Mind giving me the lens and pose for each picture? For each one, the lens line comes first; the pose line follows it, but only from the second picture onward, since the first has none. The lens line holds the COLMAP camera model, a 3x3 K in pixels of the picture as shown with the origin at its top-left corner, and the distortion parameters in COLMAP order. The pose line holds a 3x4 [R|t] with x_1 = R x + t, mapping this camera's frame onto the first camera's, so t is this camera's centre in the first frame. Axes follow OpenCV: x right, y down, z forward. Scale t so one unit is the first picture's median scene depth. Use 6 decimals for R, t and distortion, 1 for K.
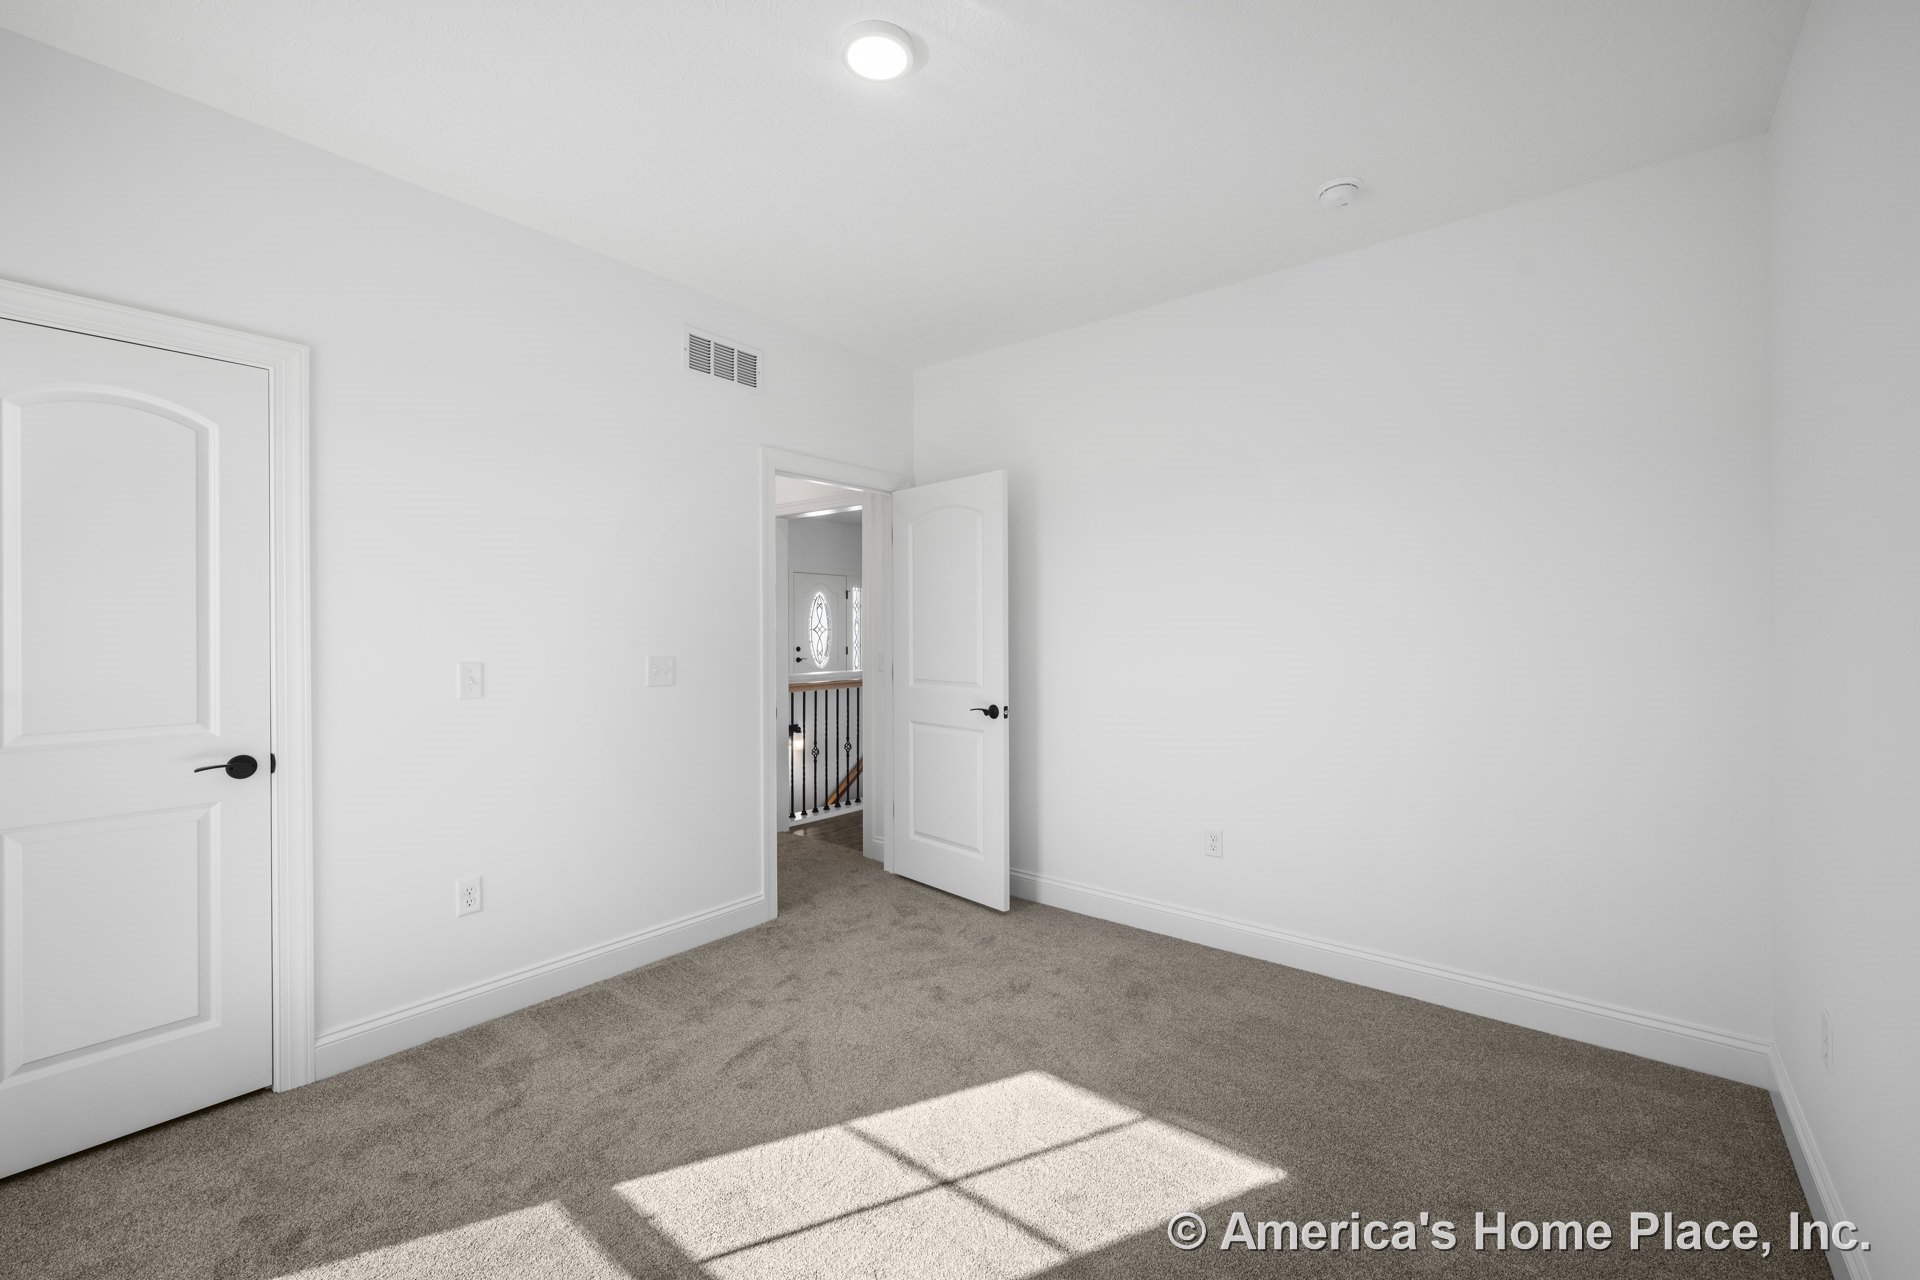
lens RADIAL K [[823.0, 0, 965.5], [0, 823.0, 646.5], [0, 0, 1]] dist [0.000085, -0.000296]
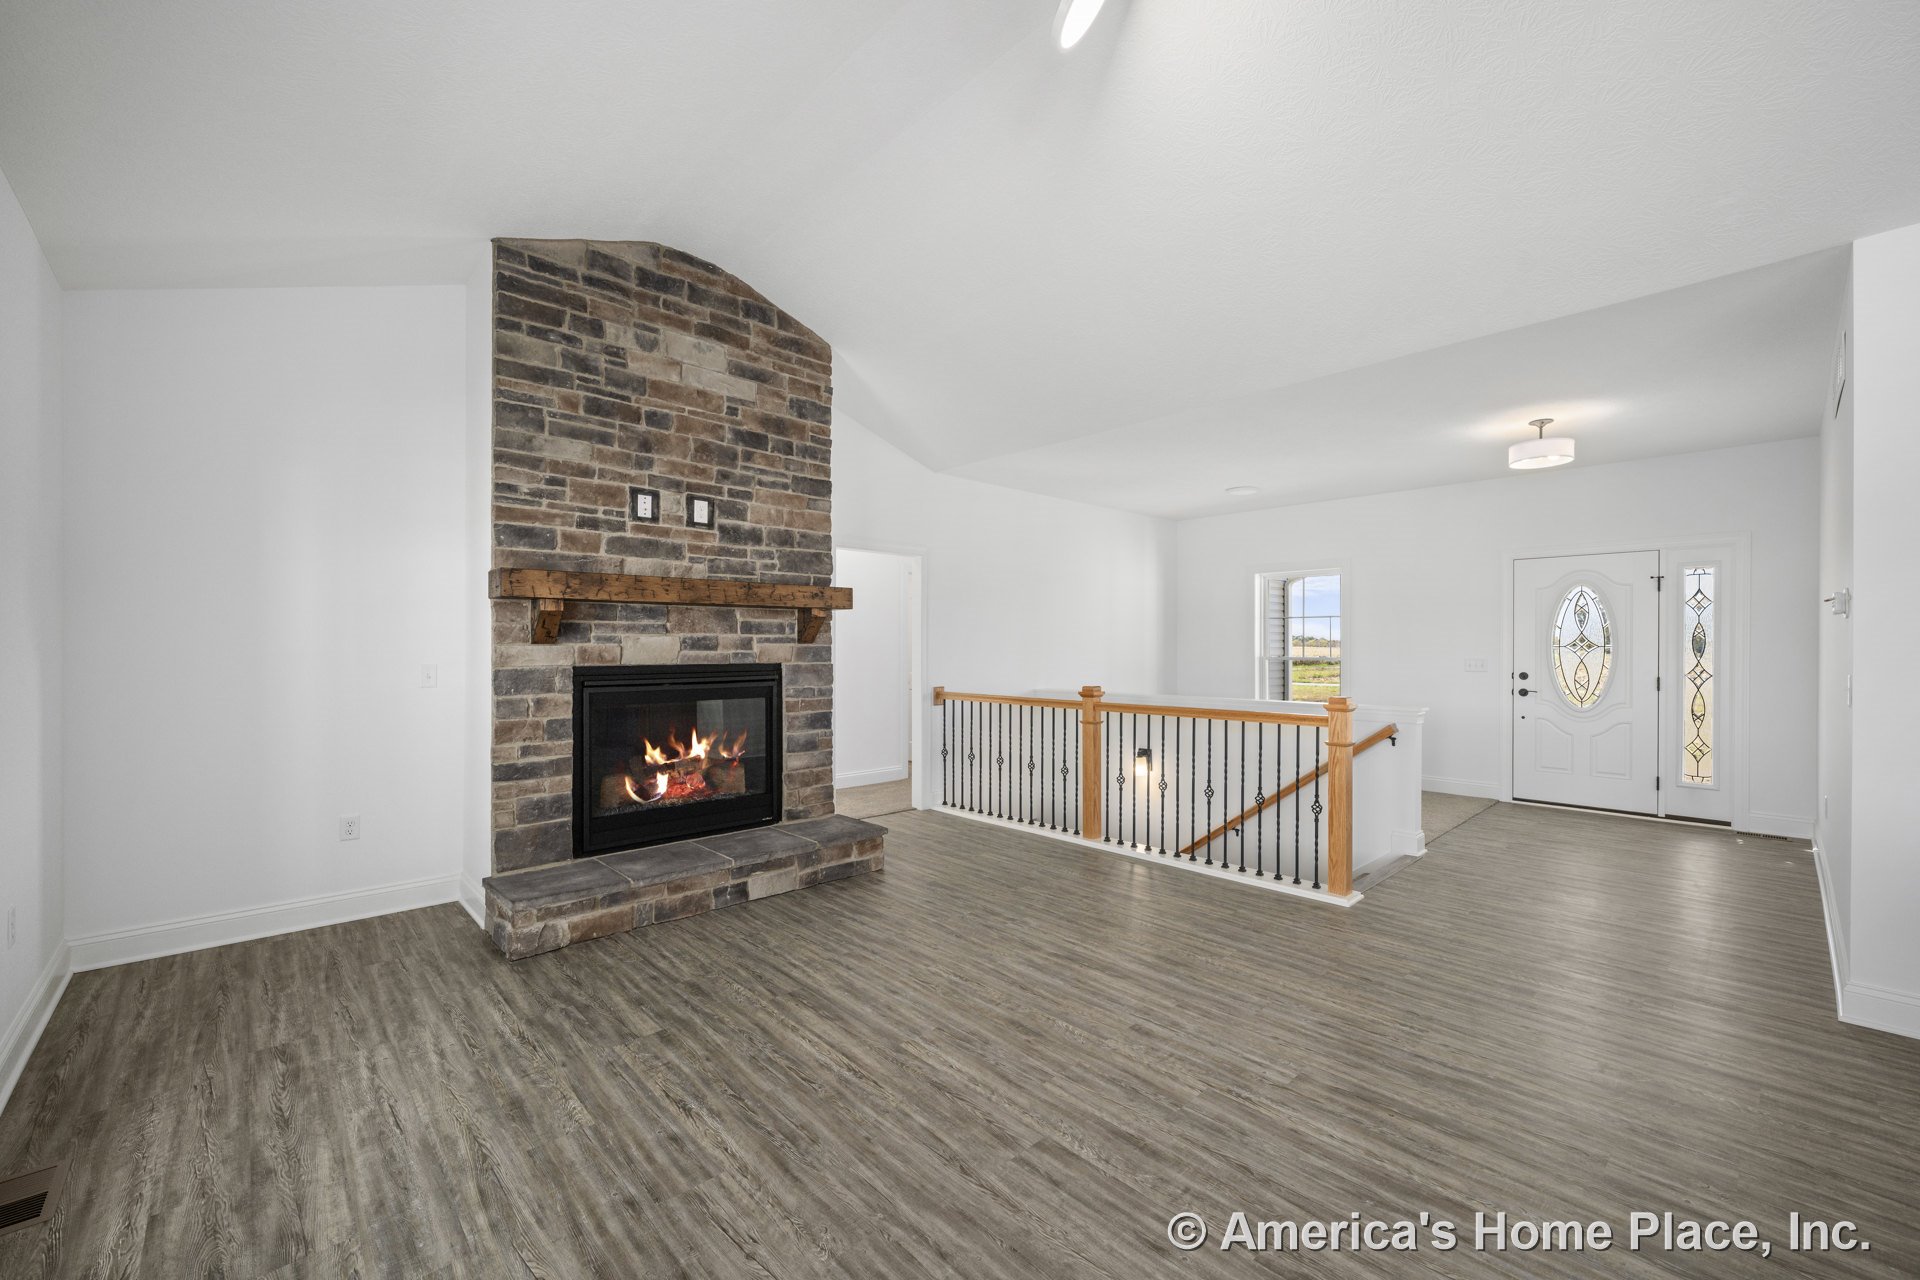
lens RADIAL K [[768.2, 0, 965.3], [0, 768.2, 660.7], [0, 0, 1]] dist [-0.004724, 0.000184]
pose [[-0.128918, 0.020388, -0.991446, 0.642841], [-0.010917, 0.999699, 0.021978, -0.024737], [0.991595, 0.013657, -0.128656, 0.851717]]
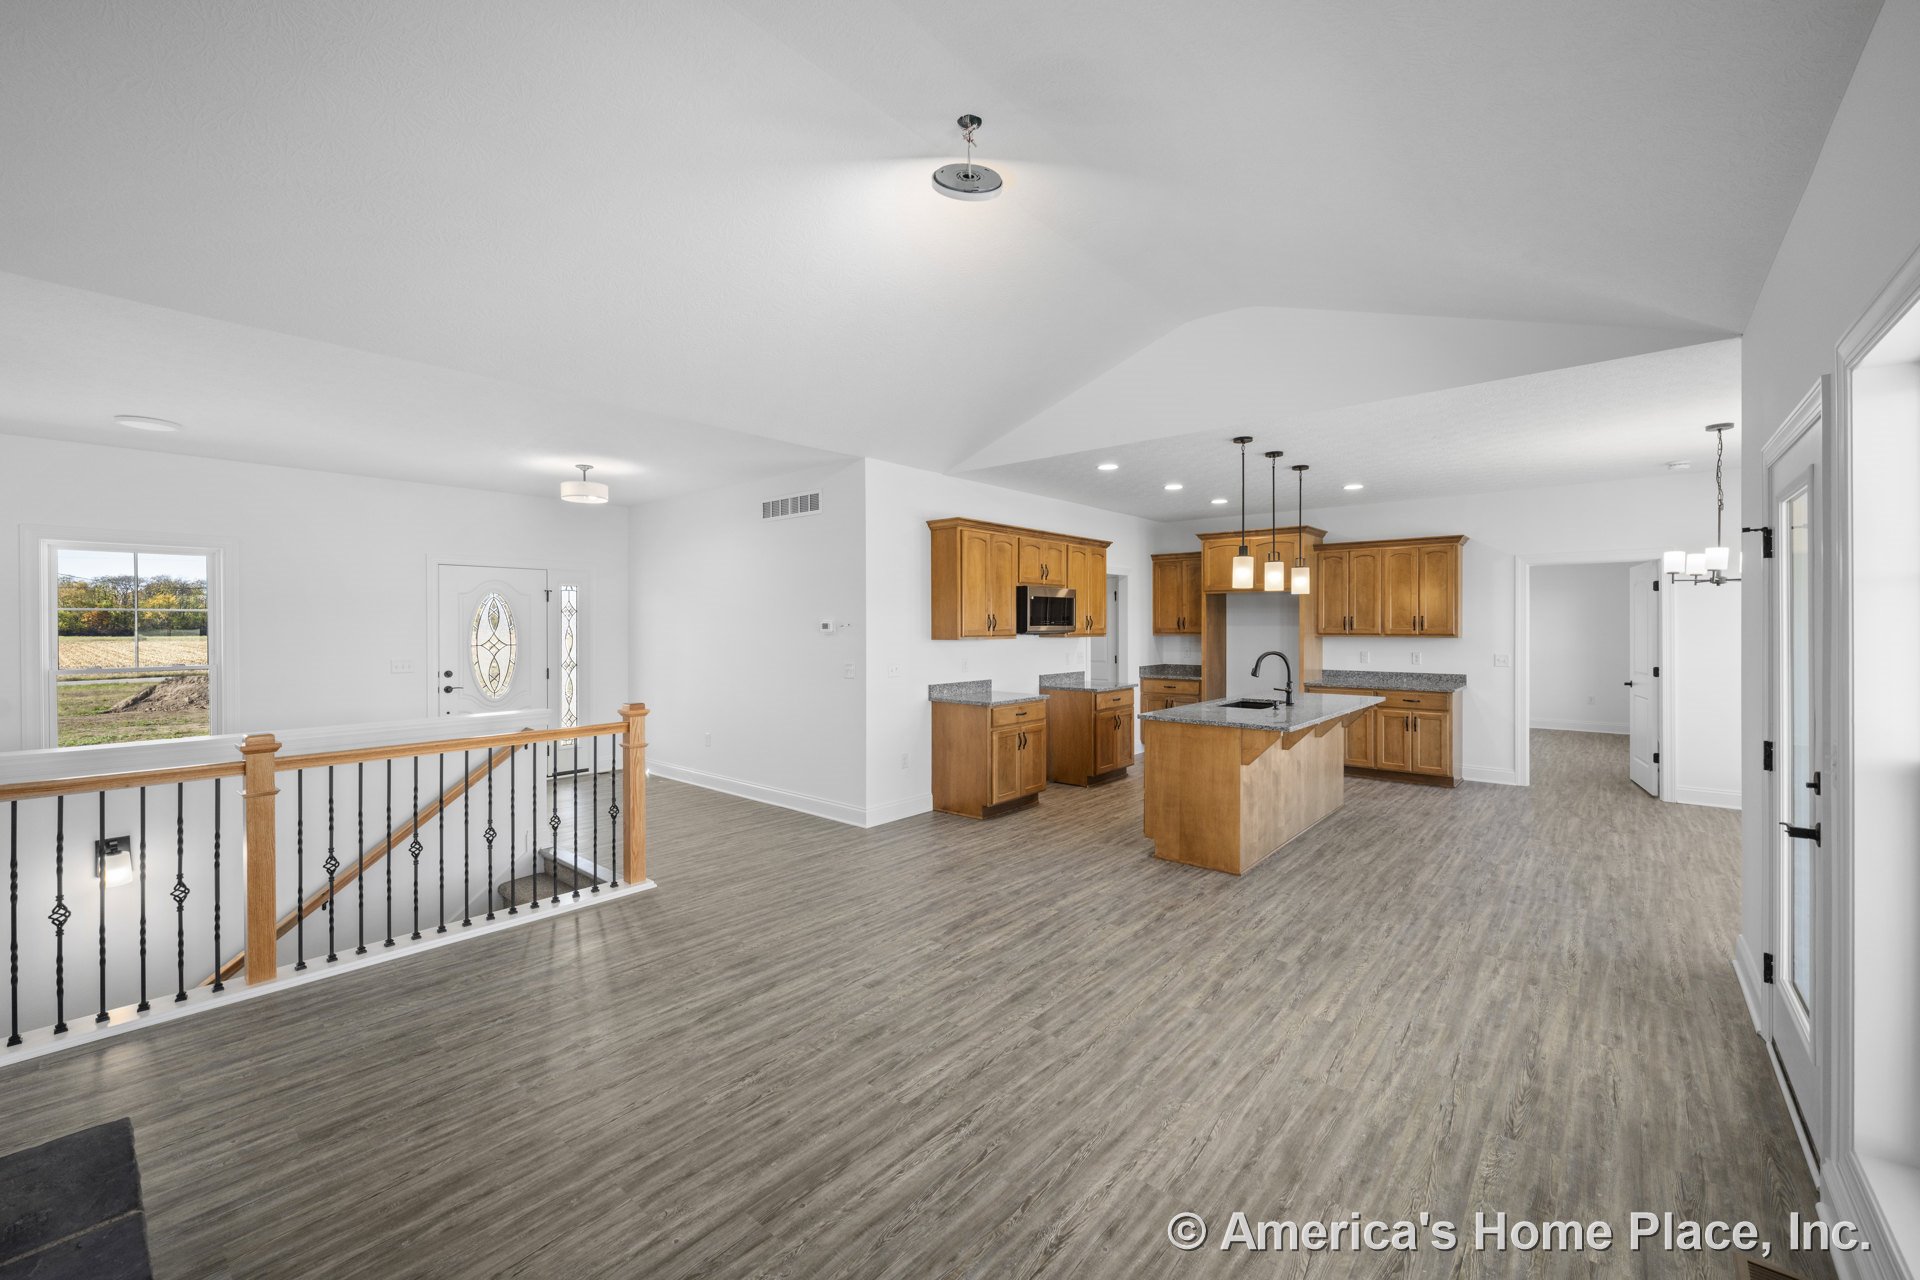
lens RADIAL K [[768.2, 0, 955.8], [0, 768.2, 622.4], [0, 0, 1]] dist [-0.004724, 0.000184]
pose [[0.999499, -0.003836, -0.031413, 0.352342], [0.003450, 0.999918, -0.012355, -0.043900], [0.031458, 0.012240, 0.999430, 0.468087]]
